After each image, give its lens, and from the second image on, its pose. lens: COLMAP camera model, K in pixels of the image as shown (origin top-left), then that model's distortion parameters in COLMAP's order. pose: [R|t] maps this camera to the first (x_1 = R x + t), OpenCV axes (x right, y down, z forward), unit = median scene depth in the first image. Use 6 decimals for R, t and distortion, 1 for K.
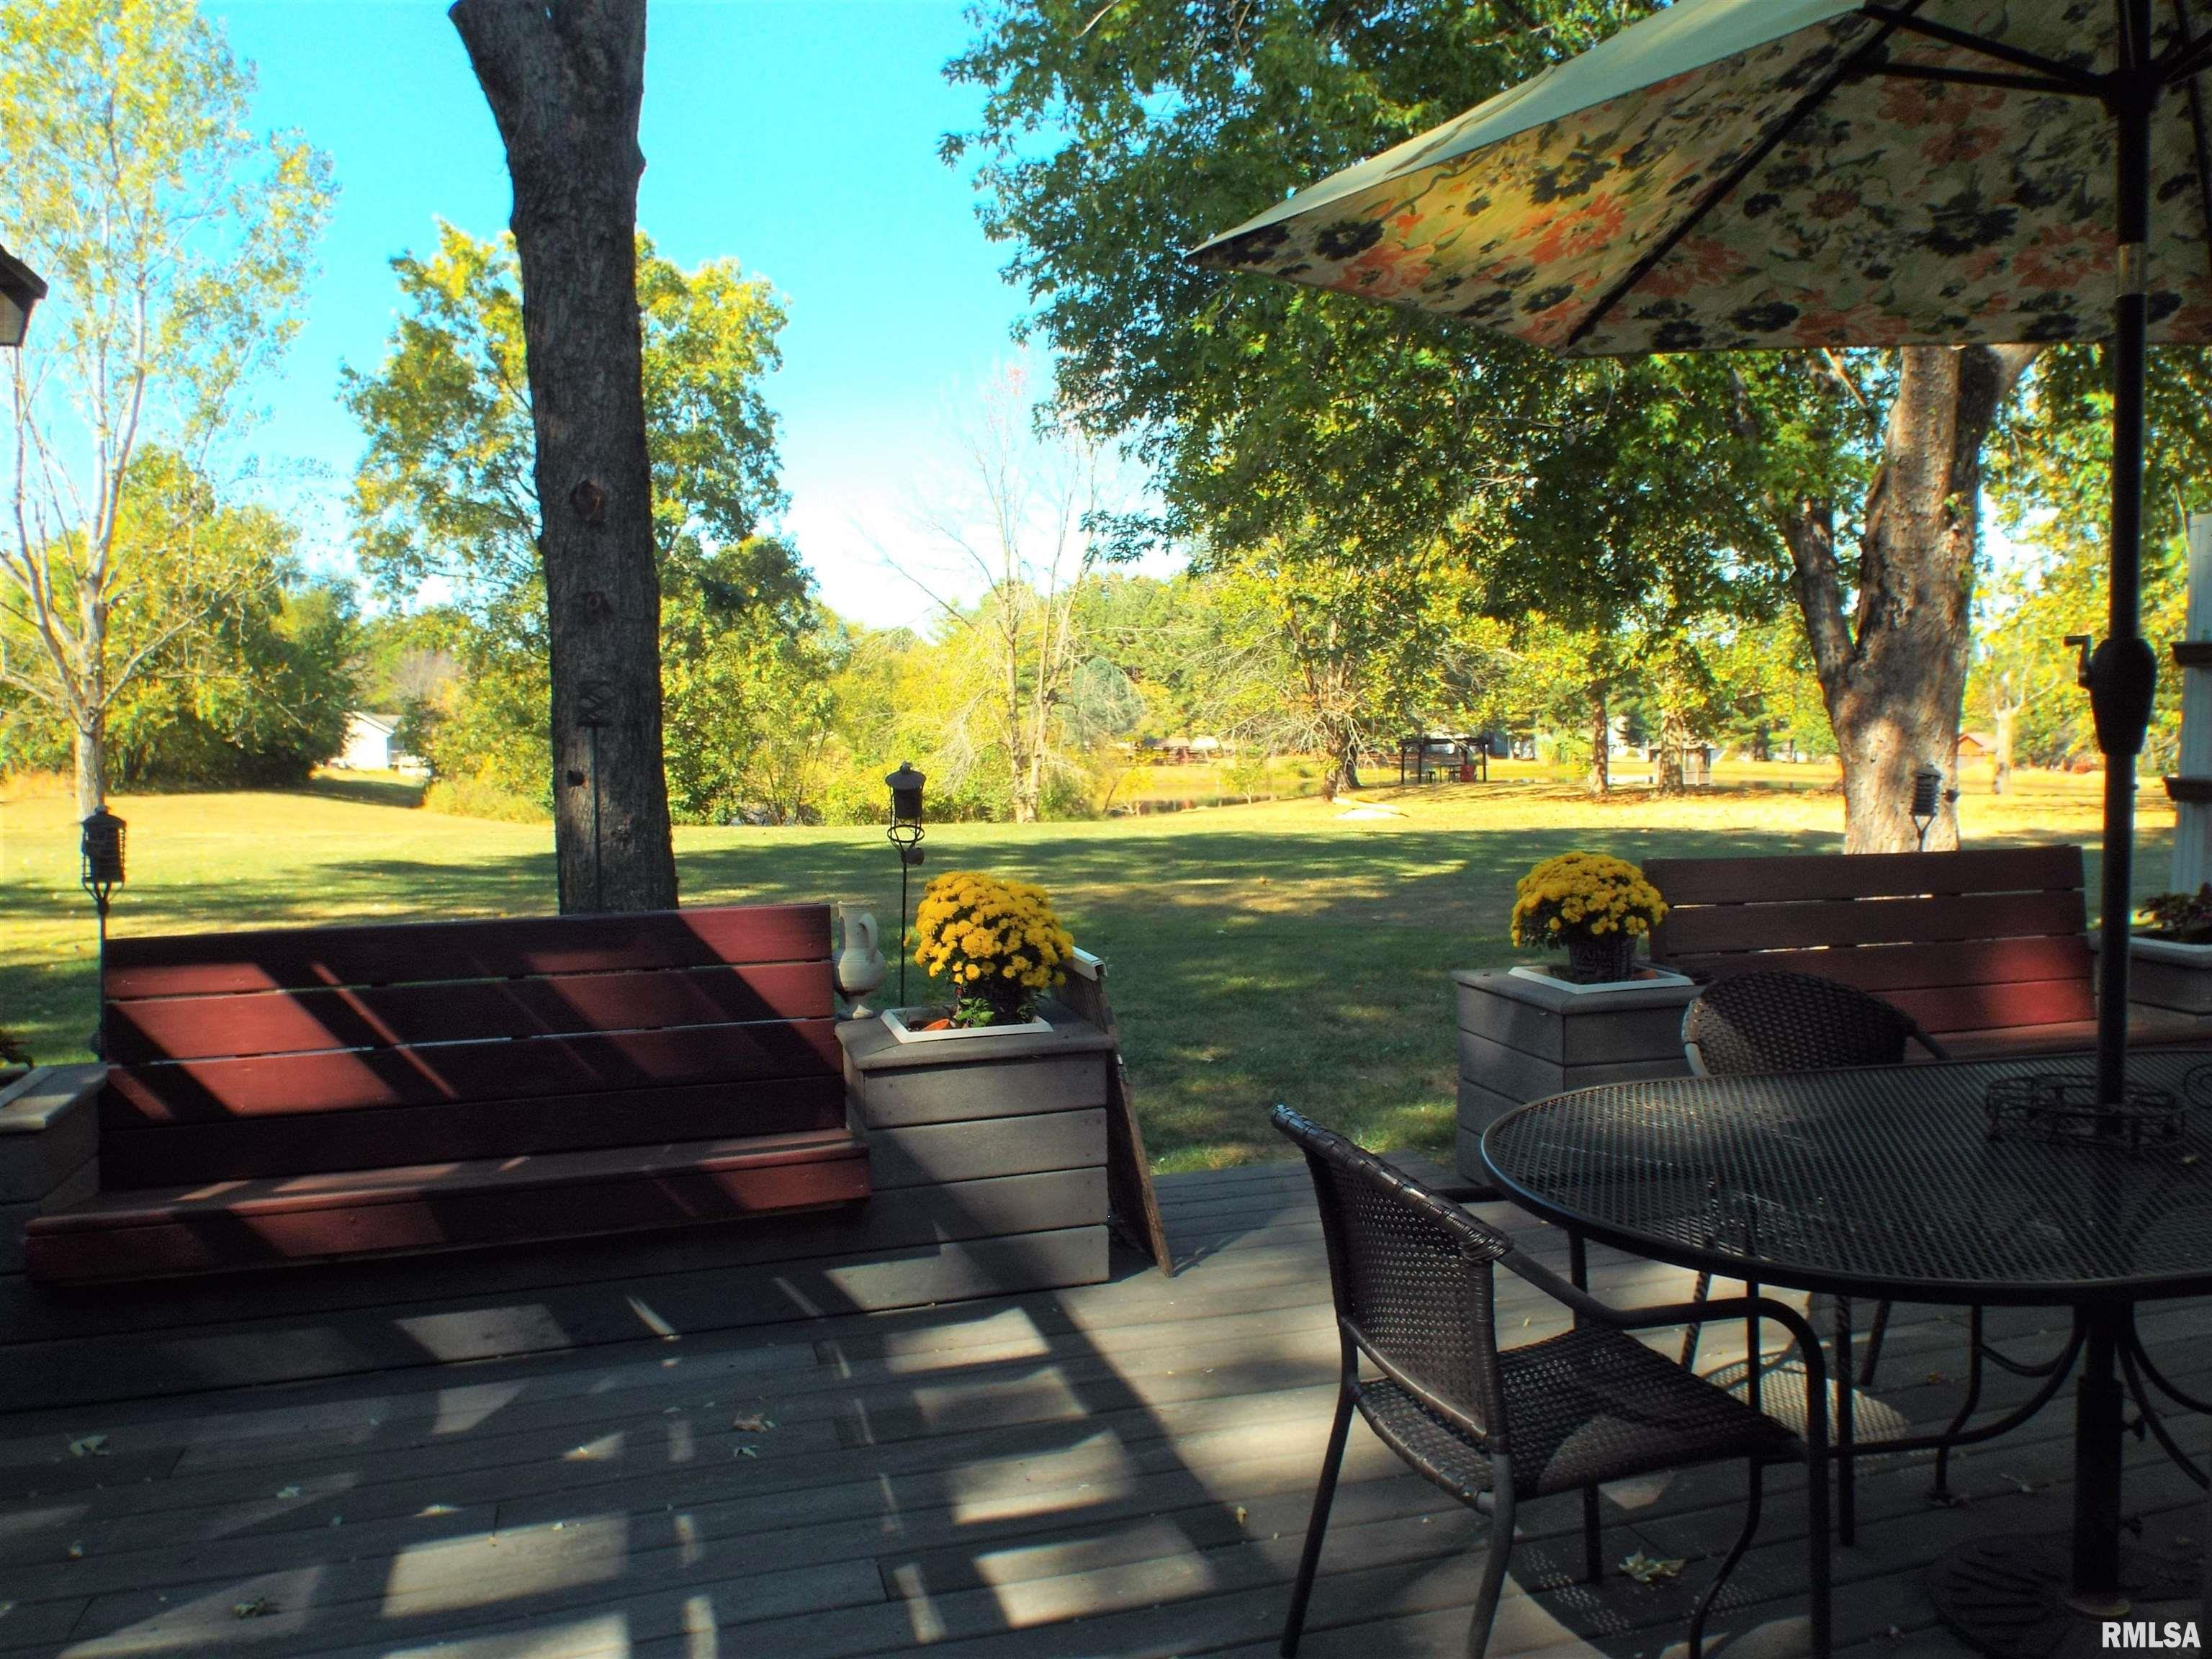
lens RADIAL K [[1643.6, 0, 1107.4], [0, 1643.6, 826.5], [0, 0, 1]] dist [-0.020264, 0.002069]
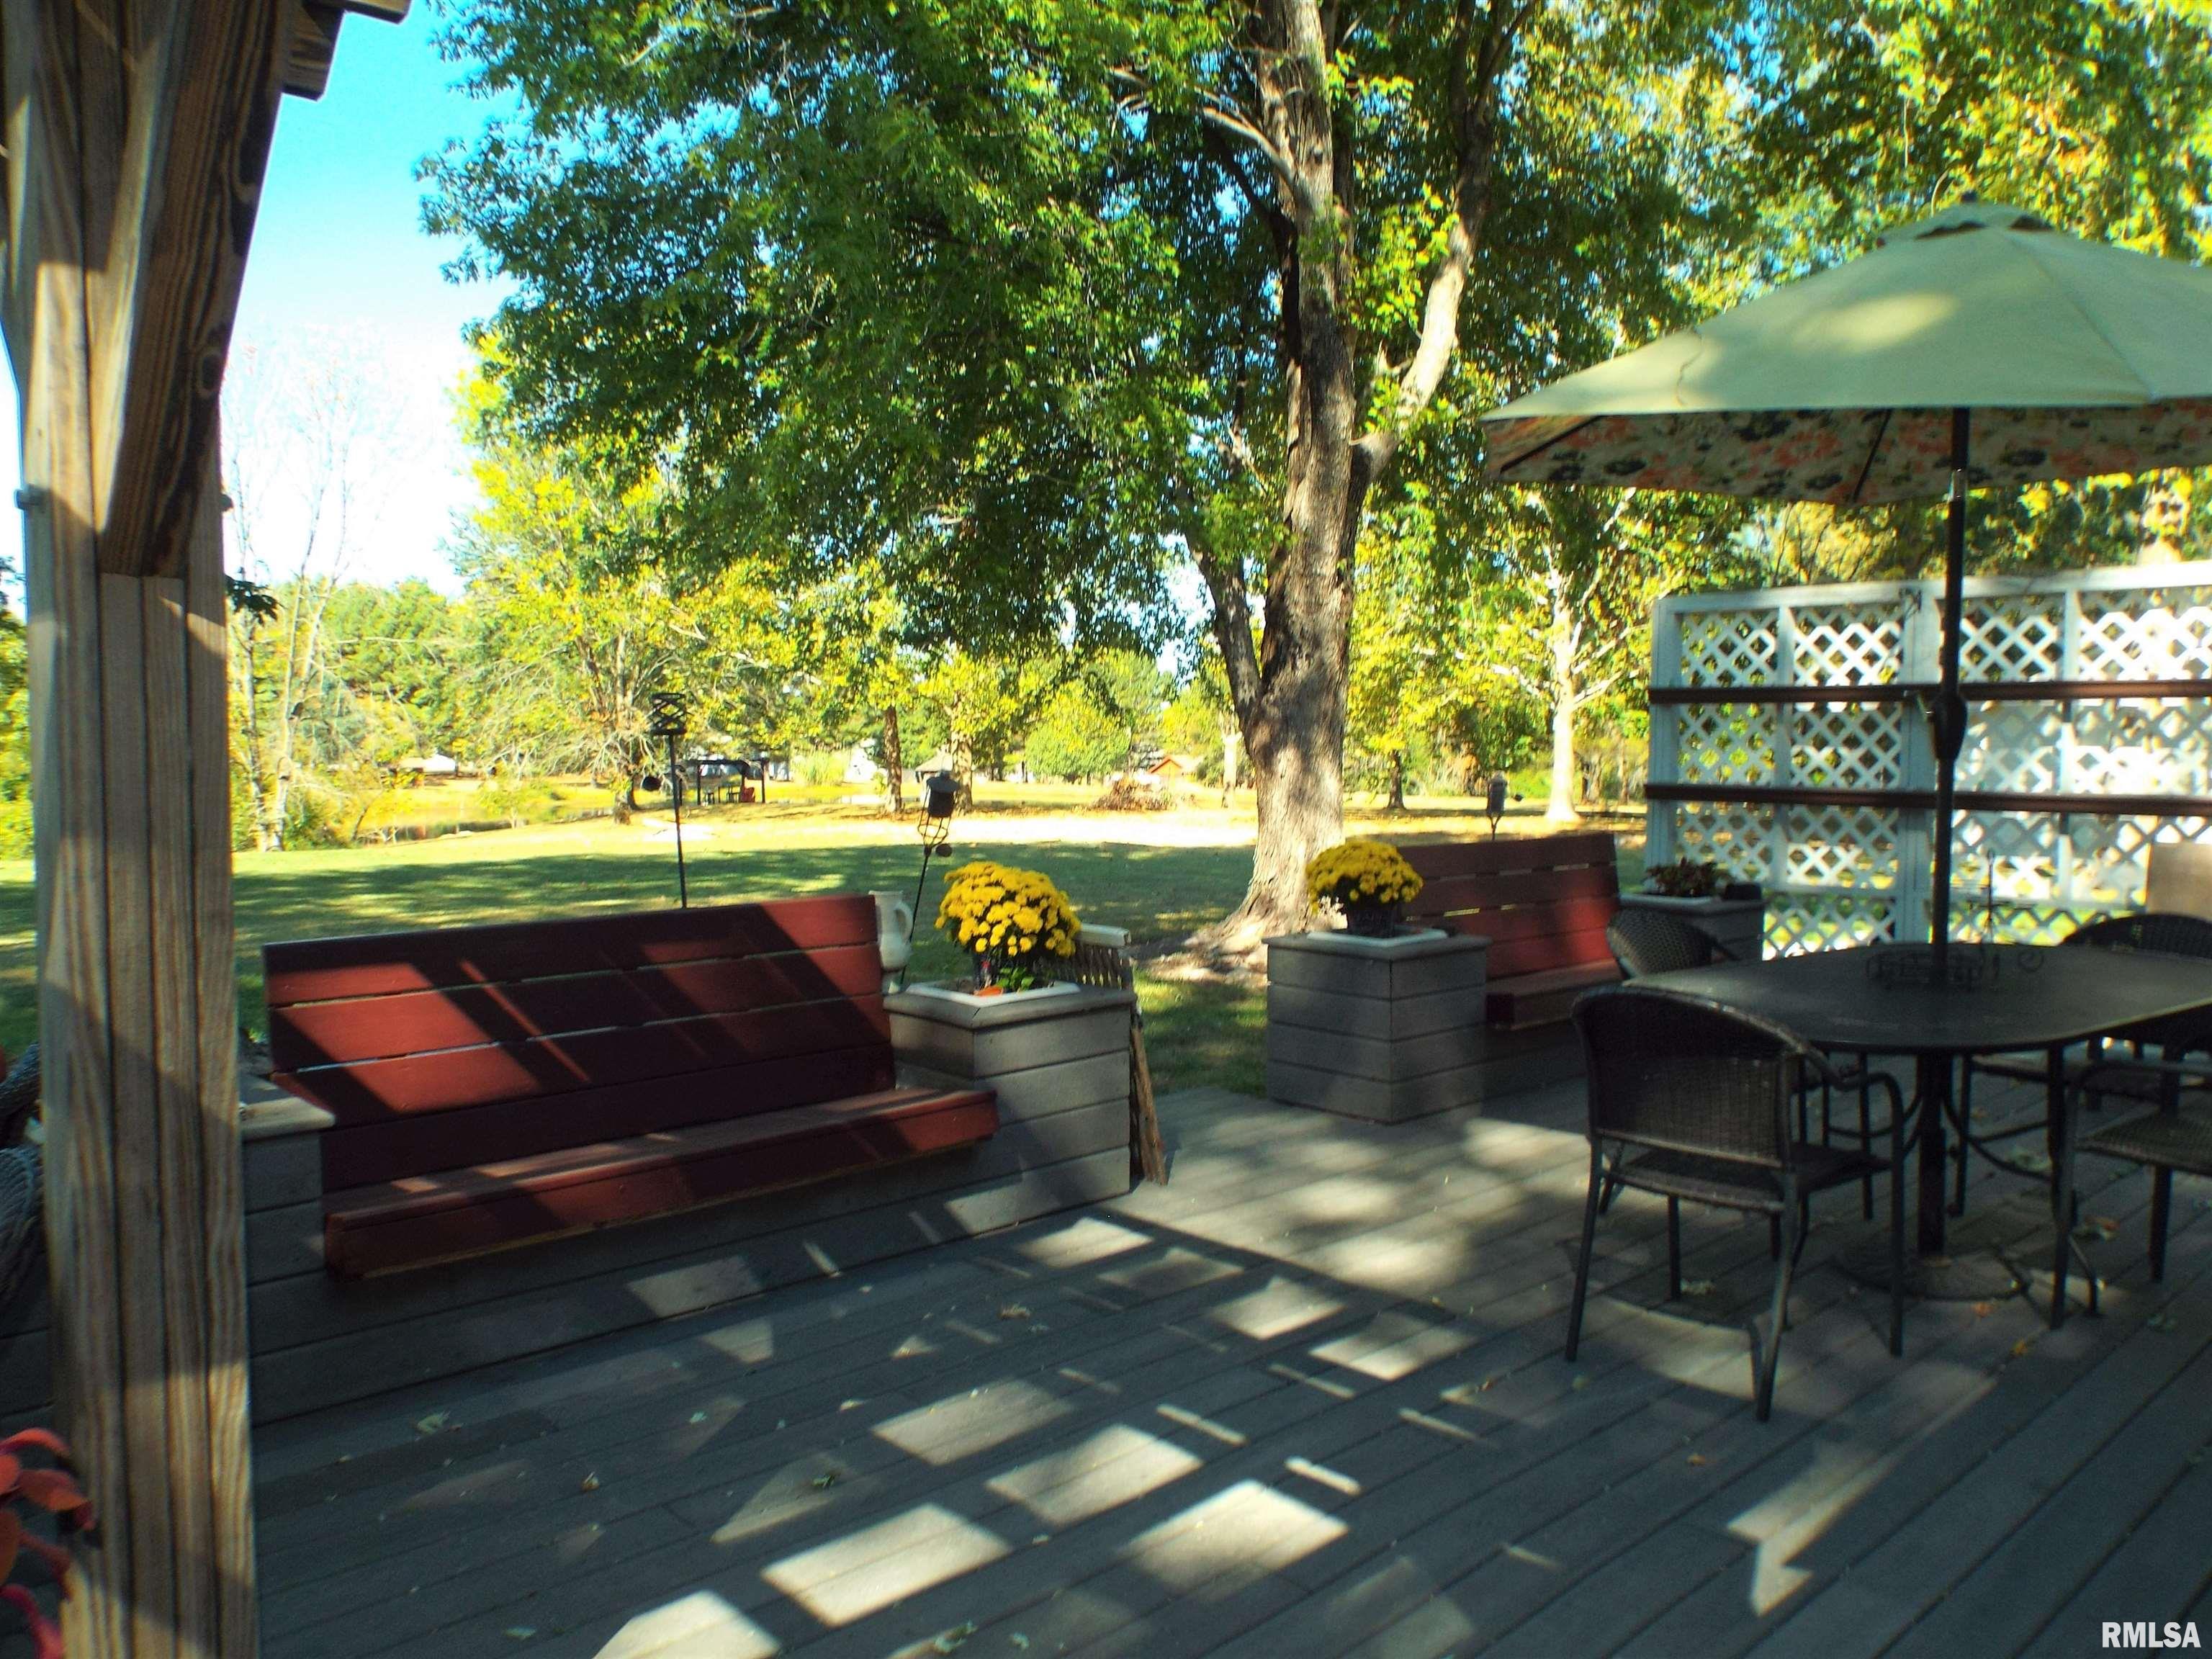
lens RADIAL K [[1643.6, 0, 1103.1], [0, 1643.6, 836.9], [0, 0, 1]] dist [-0.020264, 0.002069]
pose [[0.900398, -0.015949, 0.434776, -0.539489], [0.019023, 0.999815, -0.002720, 0.014820], [-0.434652, 0.010720, 0.900535, -0.097782]]
